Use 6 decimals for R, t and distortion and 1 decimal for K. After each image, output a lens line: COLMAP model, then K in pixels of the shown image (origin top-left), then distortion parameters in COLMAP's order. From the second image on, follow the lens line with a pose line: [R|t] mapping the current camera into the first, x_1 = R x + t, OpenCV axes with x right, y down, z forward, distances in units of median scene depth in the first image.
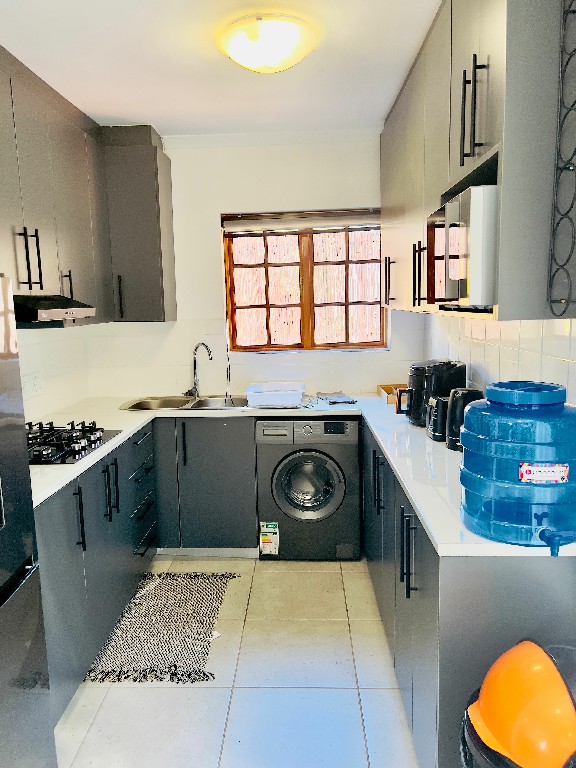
lens RADIAL K [[578.8, 0, 287.7], [0, 578.8, 383.3], [0, 0, 1]] dist [0.012216, 0.000013]
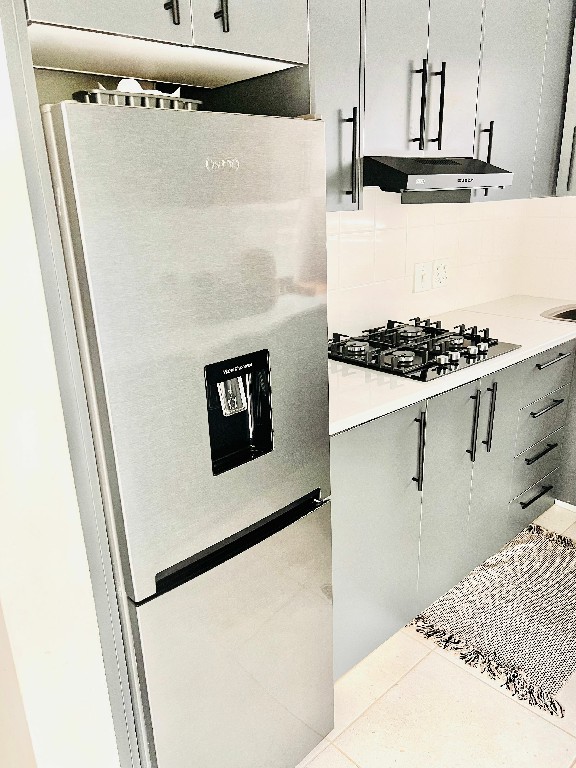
lens RADIAL K [[578.8, 0, 287.4], [0, 578.8, 385.8], [0, 0, 1]] dist [0.012216, 0.000013]
pose [[0.697502, 0.225070, -0.680319, 0.030155], [-0.088540, 0.969188, 0.229859, -0.016685], [0.711091, -0.100092, 0.695939, 0.294939]]
